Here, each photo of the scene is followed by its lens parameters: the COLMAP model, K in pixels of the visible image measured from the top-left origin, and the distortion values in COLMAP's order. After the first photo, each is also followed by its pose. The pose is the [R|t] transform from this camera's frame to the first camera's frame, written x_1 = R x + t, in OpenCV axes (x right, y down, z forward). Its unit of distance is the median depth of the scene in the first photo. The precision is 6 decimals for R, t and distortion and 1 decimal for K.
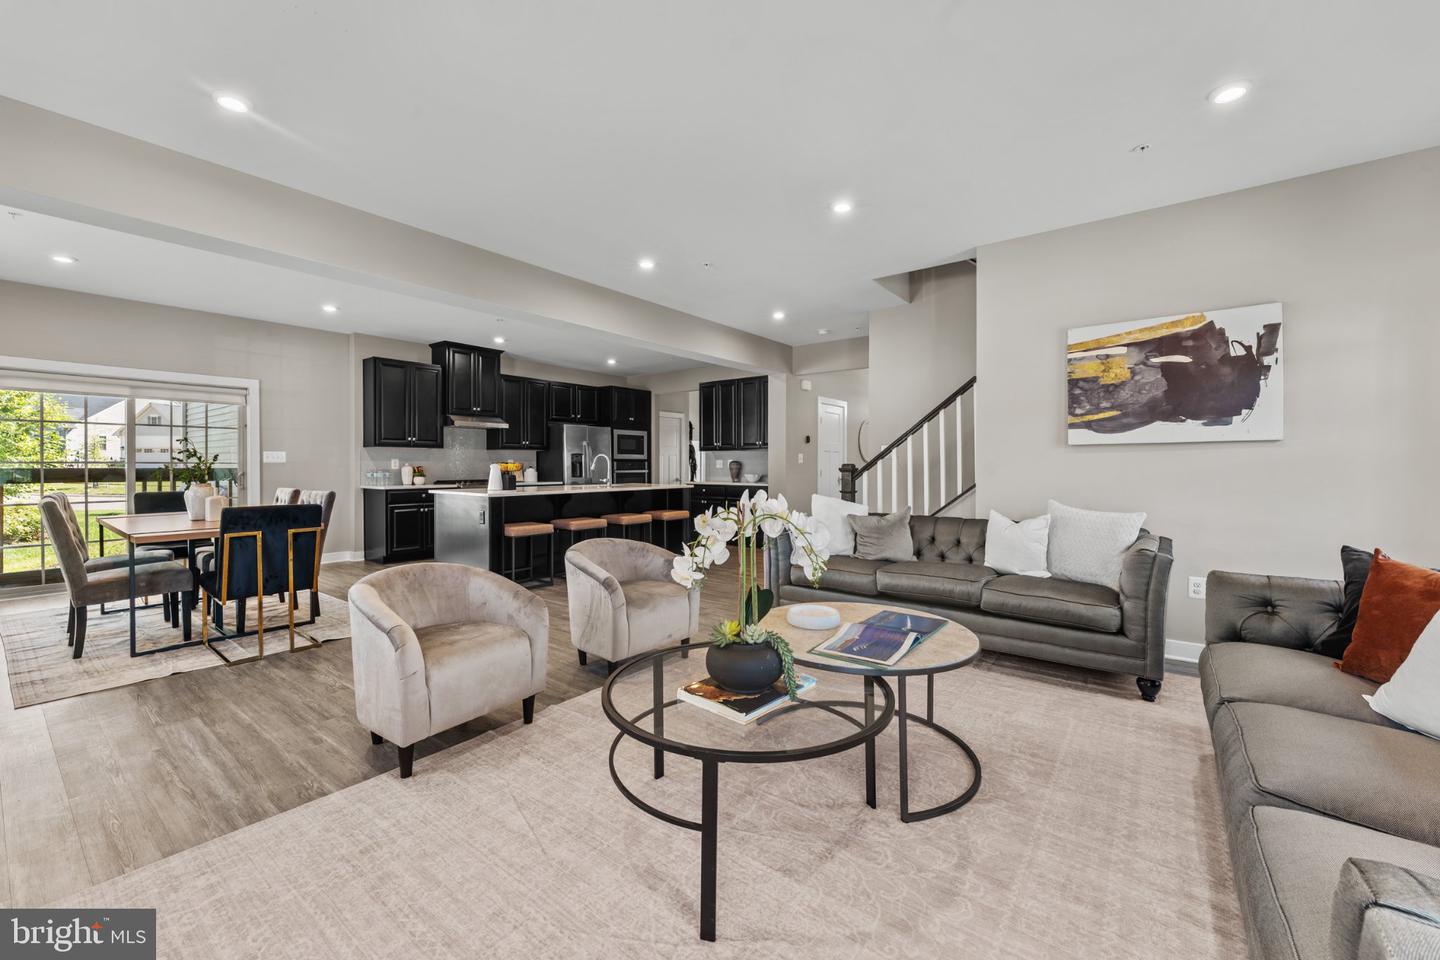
lens RADIAL K [[576.4, 0, 717.1], [0, 576.4, 467.0], [0, 0, 1]] dist [0.001440, -0.000037]
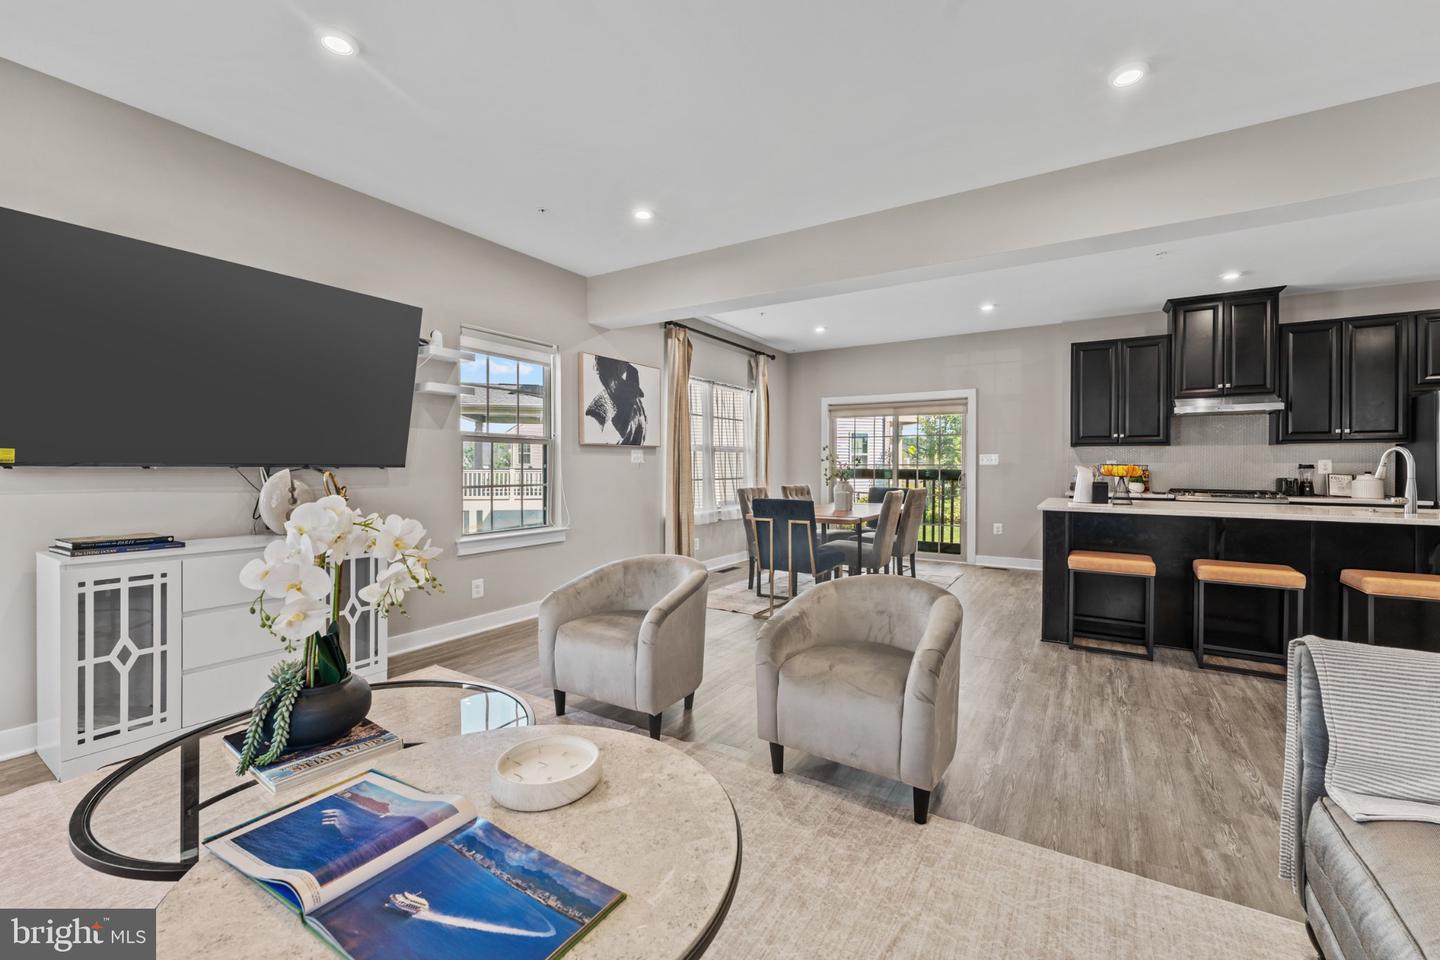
lens RADIAL K [[591.2, 0, 725.4], [0, 591.2, 468.8], [0, 0, 1]] dist [-0.008641, 0.000147]
pose [[0.101701, 0.005657, -0.994799, 0.316599], [-0.009082, 0.999947, 0.004758, -0.001102], [0.994774, 0.008551, 0.101747, 0.504986]]
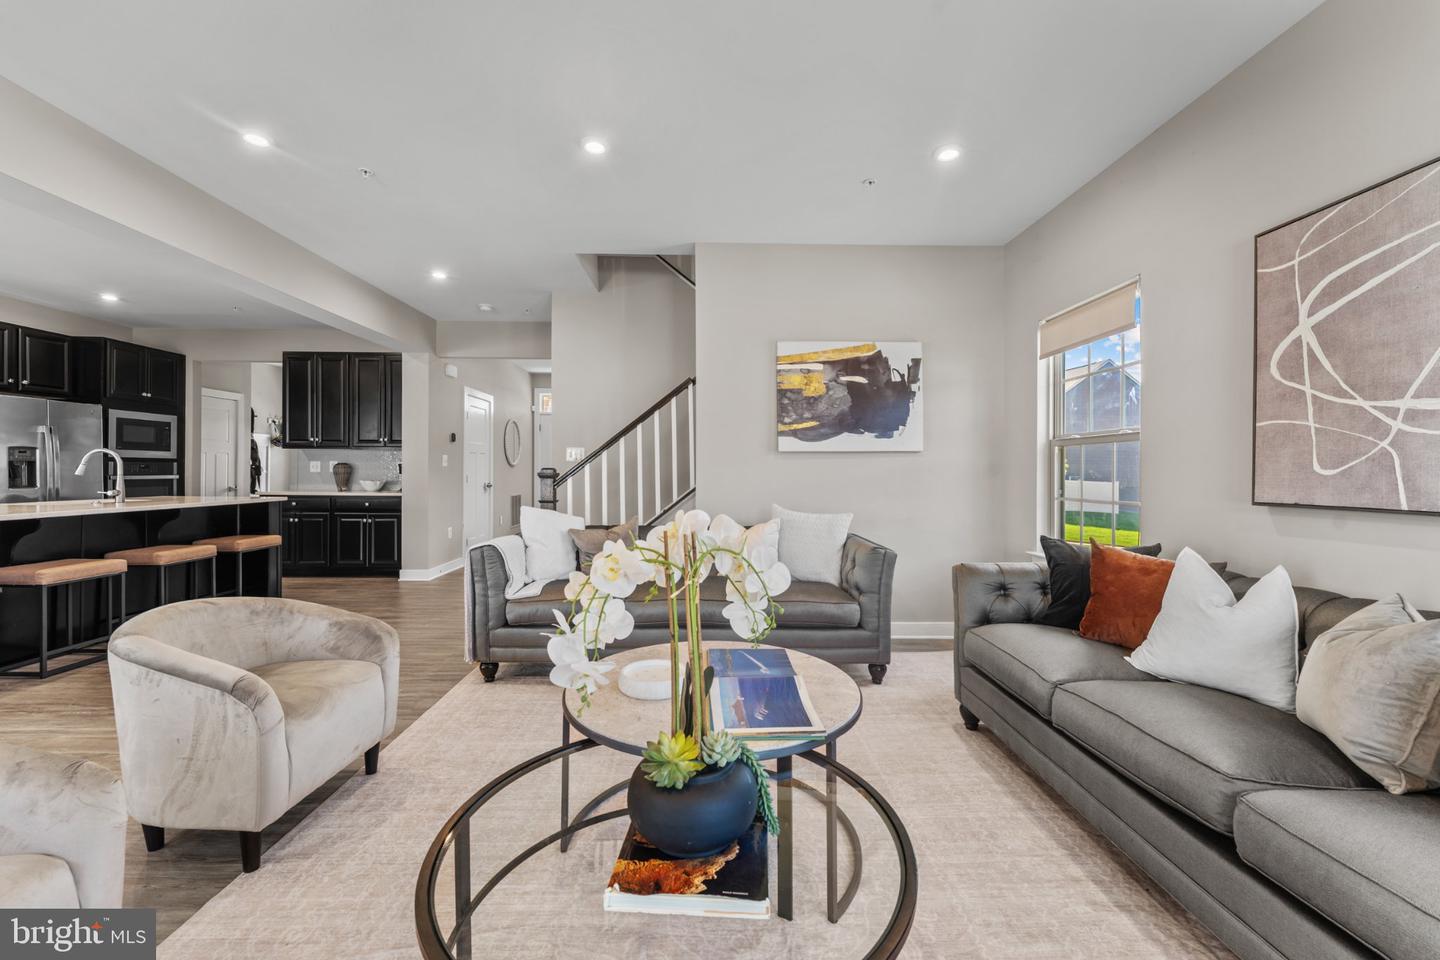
lens RADIAL K [[588.6, 0, 722.7], [0, 588.6, 473.7], [0, 0, 1]] dist [-0.003229, -0.000714]
pose [[0.778870, 0.000327, 0.627185, -0.106884], [-0.002980, 0.999991, 0.003179, -0.000571], [-0.627178, -0.004345, 0.778863, 0.170733]]
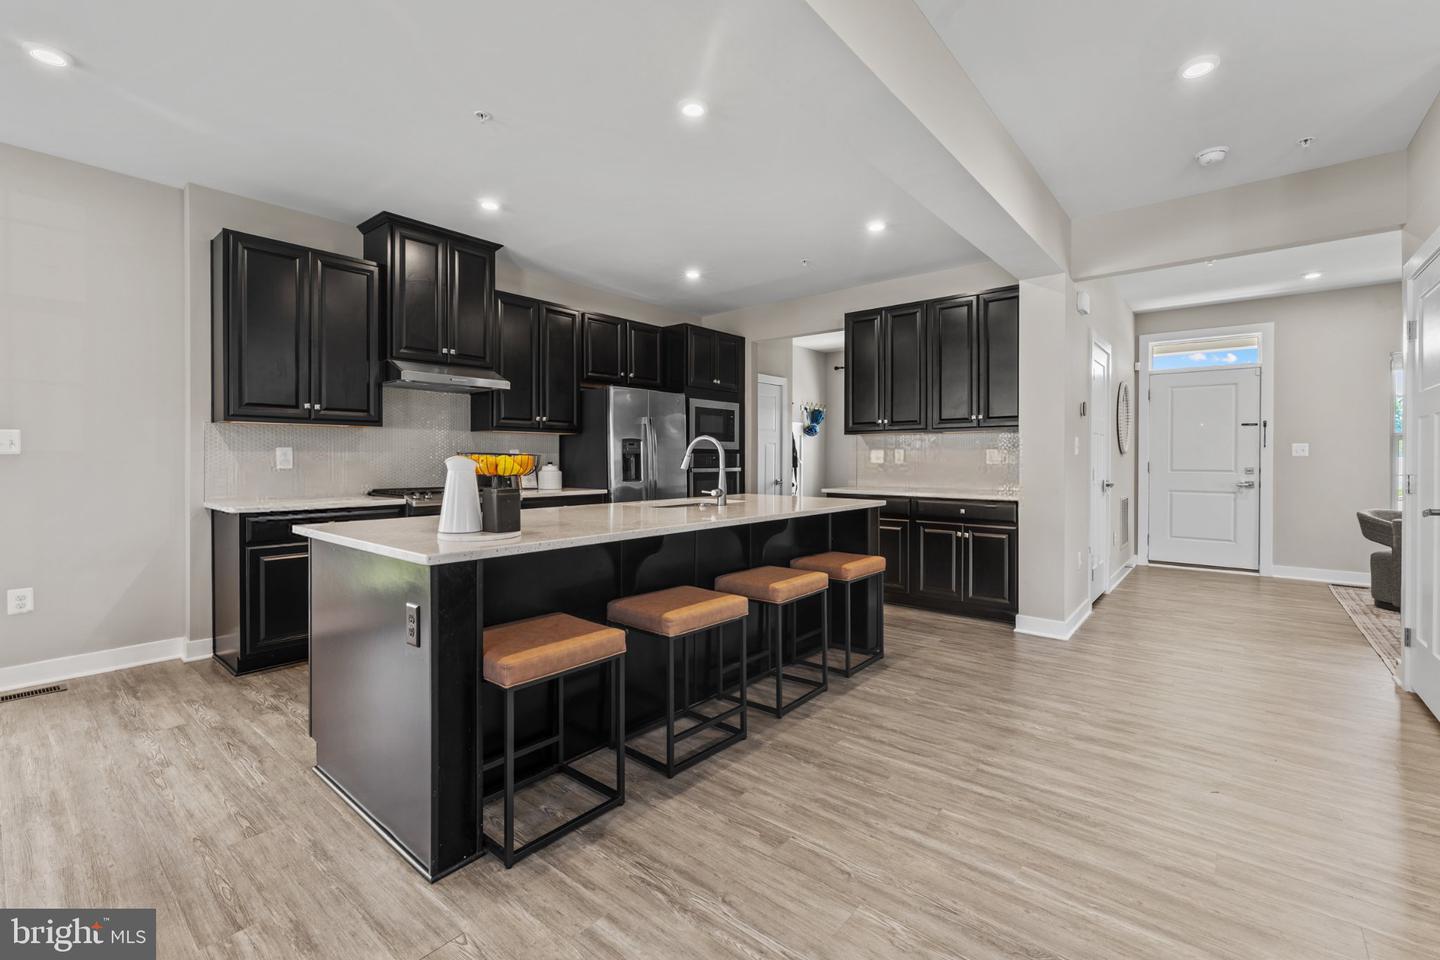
lens RADIAL K [[618.5, 0, 718.1], [0, 618.5, 461.8], [0, 0, 1]] dist [-0.001761, -0.000074]
pose [[0.999352, -0.000660, -0.035993, -0.228565], [0.000678, 1.000000, 0.000496, -0.001857], [0.035992, -0.000520, 0.999352, 0.667747]]
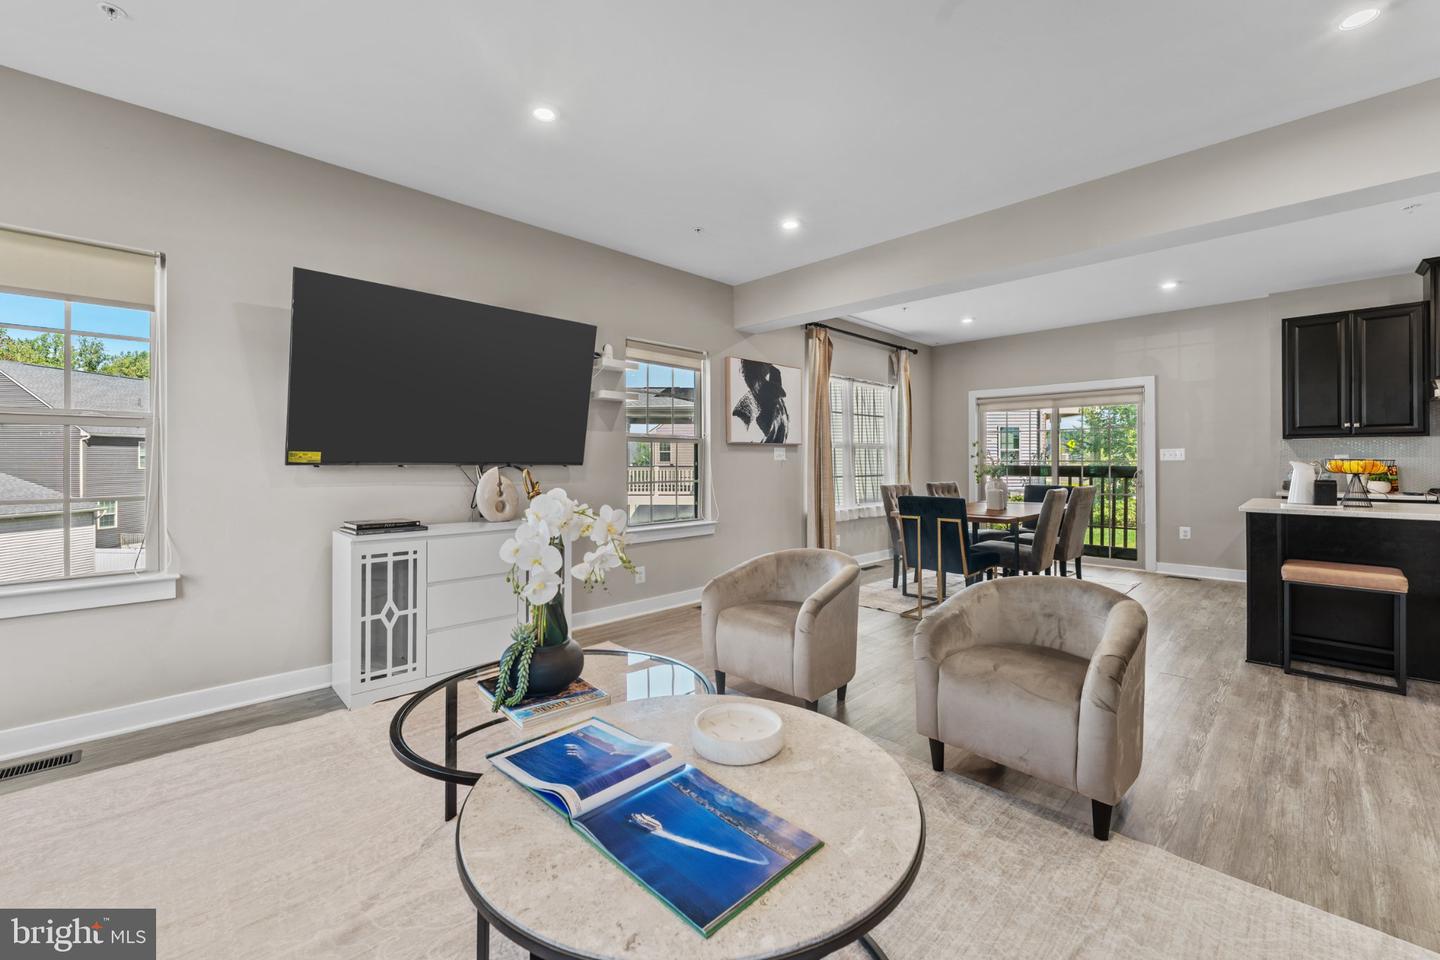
lens RADIAL K [[587.6, 0, 716.9], [0, 587.6, 458.1], [0, 0, 1]] dist [-0.001015, -0.001169]
pose [[-0.134552, -0.007451, -0.990879, 0.339950], [-0.005381, 0.999962, -0.006789, -0.001172], [0.990892, 0.004418, -0.134587, 0.486383]]
